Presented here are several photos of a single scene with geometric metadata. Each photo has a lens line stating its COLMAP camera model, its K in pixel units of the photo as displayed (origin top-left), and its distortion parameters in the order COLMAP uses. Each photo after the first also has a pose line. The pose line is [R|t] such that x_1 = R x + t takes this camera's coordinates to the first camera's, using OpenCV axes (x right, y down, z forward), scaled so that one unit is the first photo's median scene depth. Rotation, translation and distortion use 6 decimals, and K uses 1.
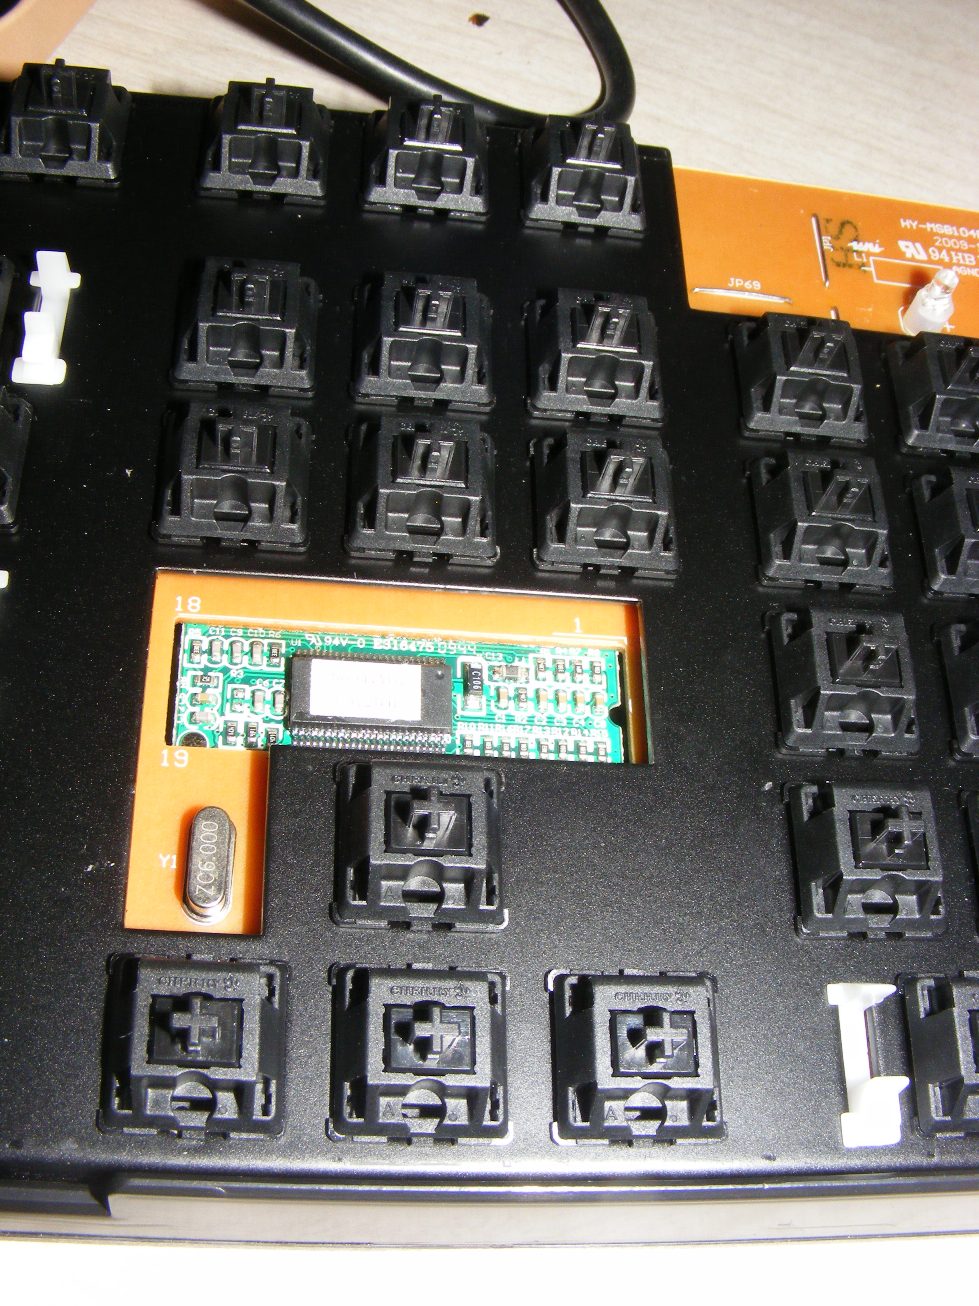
lens RADIAL K [[1437.3, 0, 489.5], [0, 1437.3, 653.0], [0, 0, 1]] dist [-0.277504, 0.267686]
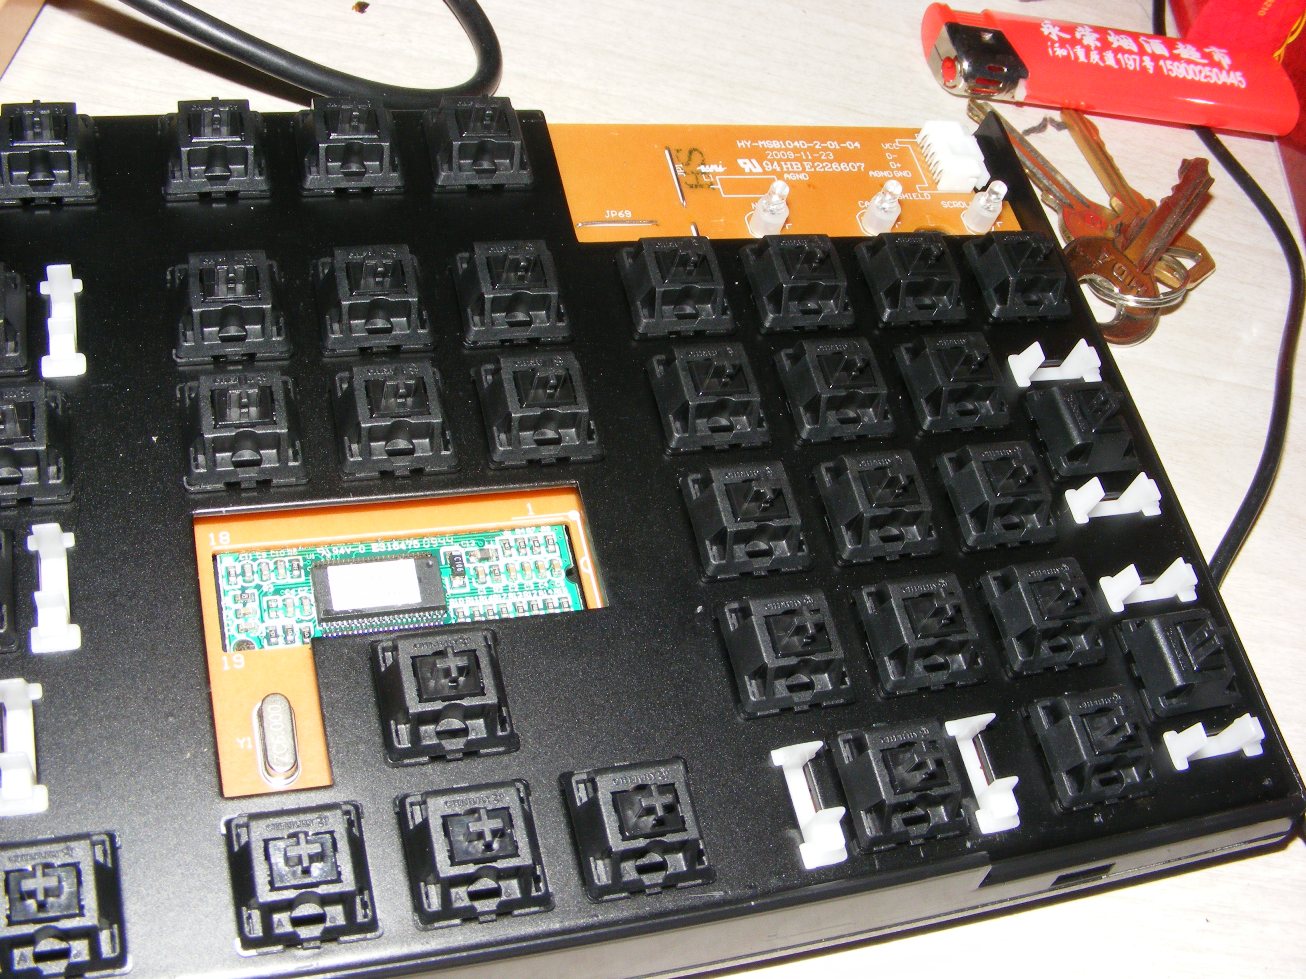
lens RADIAL K [[1437.3, 0, 653.0], [0, 1437.3, 489.5], [0, 0, 1]] dist [-0.277504, 0.267686]
pose [[0.971694, -0.147659, 0.184411, -0.063603], [0.154430, 0.987740, -0.022827, 0.009236], [-0.178779, 0.050659, 0.982584, -0.256770]]
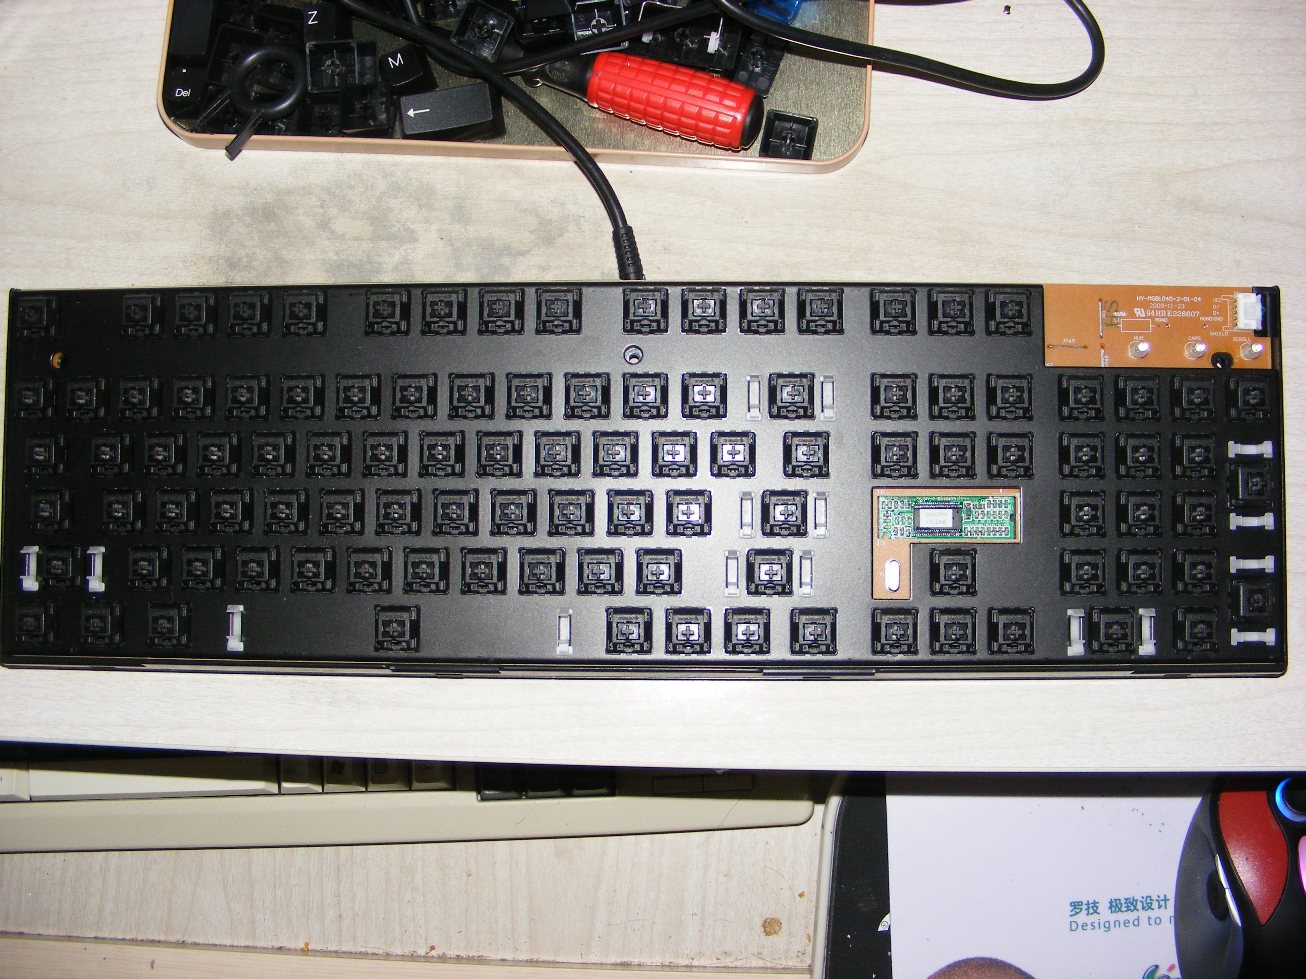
lens RADIAL K [[1437.3, 0, 653.0], [0, 1437.3, 489.5], [0, 0, 1]] dist [-0.277504, 0.267686]
pose [[0.985515, 0.010435, -0.169266, -0.170061], [0.062994, 0.904166, 0.422511, -1.404520], [0.157453, -0.427054, 0.890412, -1.916972]]
